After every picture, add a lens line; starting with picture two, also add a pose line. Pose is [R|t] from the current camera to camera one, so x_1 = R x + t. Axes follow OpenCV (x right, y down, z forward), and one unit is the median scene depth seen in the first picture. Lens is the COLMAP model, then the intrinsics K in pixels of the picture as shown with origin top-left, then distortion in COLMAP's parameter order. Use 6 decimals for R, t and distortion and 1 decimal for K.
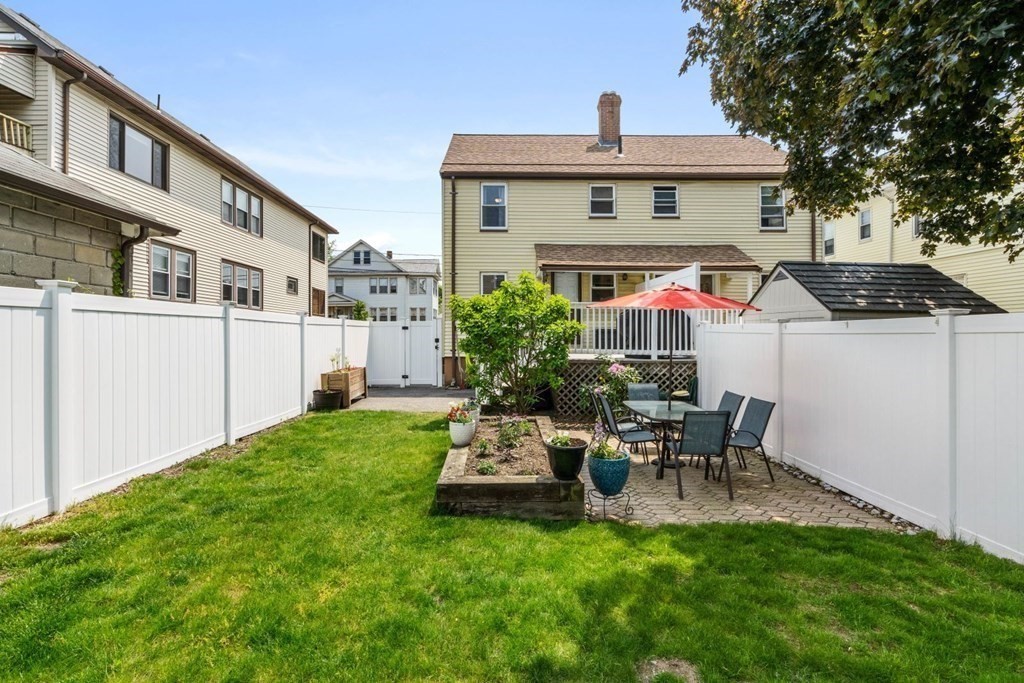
lens RADIAL K [[466.6, 0, 512.0], [0, 466.6, 341.5], [0, 0, 1]] dist [0.006697, 0.000208]
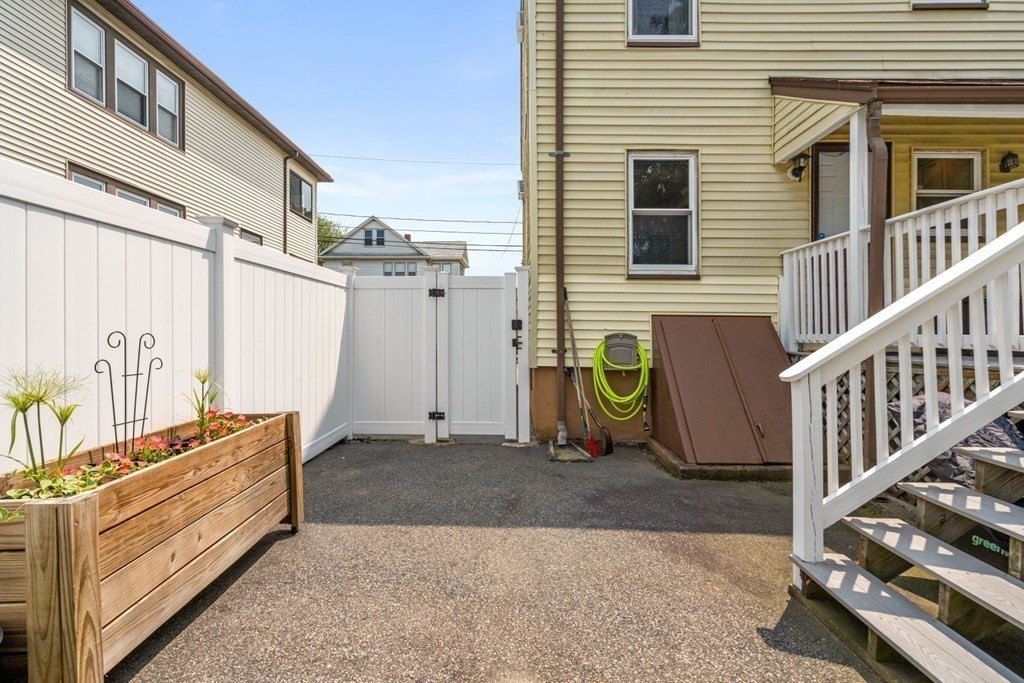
lens RADIAL K [[466.6, 0, 512.0], [0, 466.6, 341.5], [0, 0, 1]] dist [0.006697, 0.000208]
pose [[0.999267, 0.005380, -0.037891, -0.109643], [-0.005410, 0.999985, -0.000670, 0.008820], [0.037887, 0.000875, 0.999282, 0.442064]]
